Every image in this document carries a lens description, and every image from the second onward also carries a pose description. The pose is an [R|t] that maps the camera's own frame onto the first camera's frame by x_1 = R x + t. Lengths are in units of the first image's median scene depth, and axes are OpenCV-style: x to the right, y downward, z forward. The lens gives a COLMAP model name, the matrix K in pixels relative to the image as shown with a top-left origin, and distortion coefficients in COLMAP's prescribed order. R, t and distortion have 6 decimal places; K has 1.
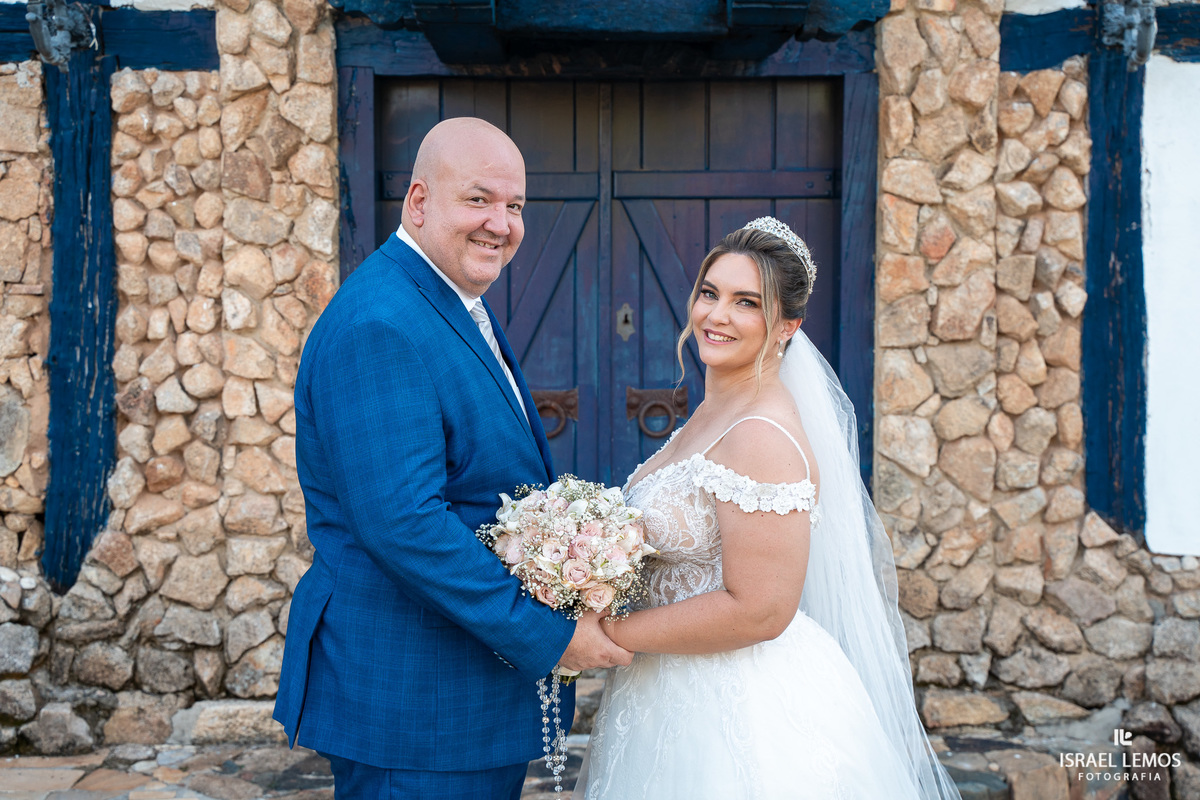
lens RADIAL K [[1733.7, 0, 600.0], [0, 1733.7, 400.0], [0, 0, 1]] dist [0.110510, 0.066422]
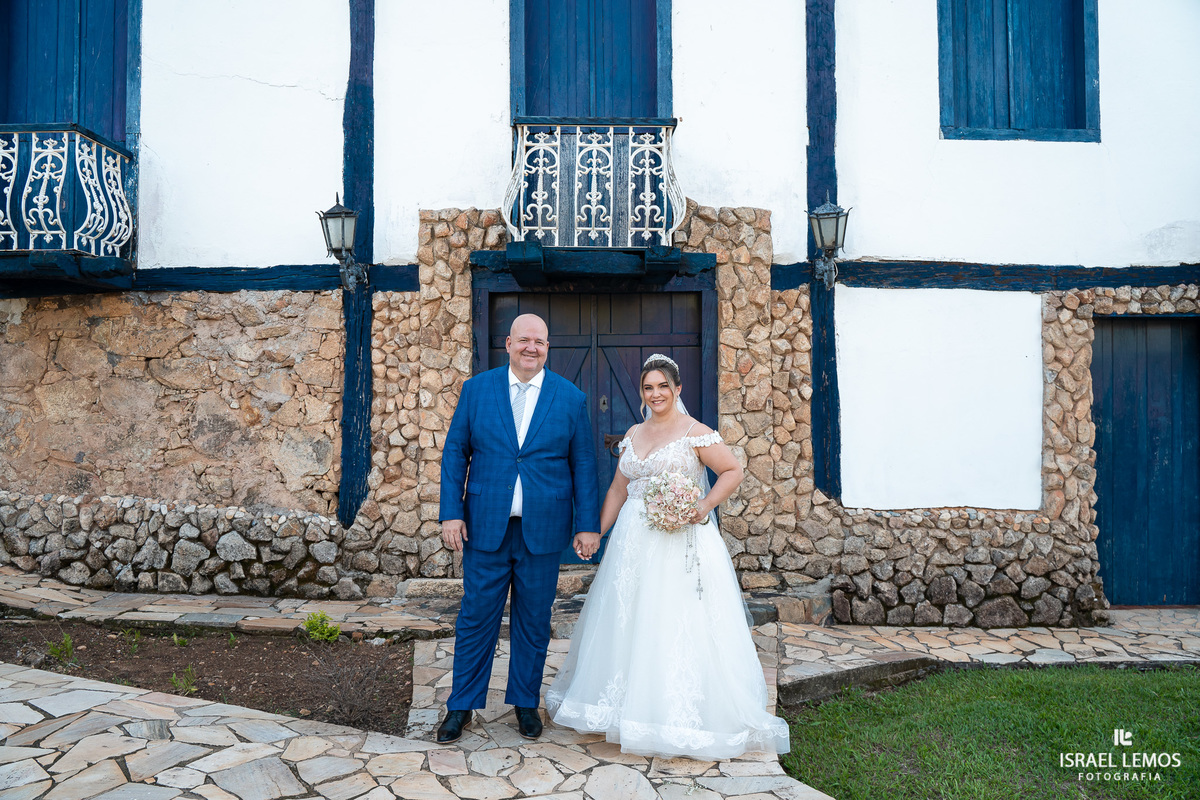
lens RADIAL K [[972.2, 0, 598.9], [0, 972.2, 398.1], [0, 0, 1]] dist [-0.117626, 0.087194]
pose [[0.999985, -0.005373, -0.001415, 0.010687], [0.005264, 0.997647, -0.068362, 0.031955], [0.001779, 0.068353, 0.997660, -0.213100]]
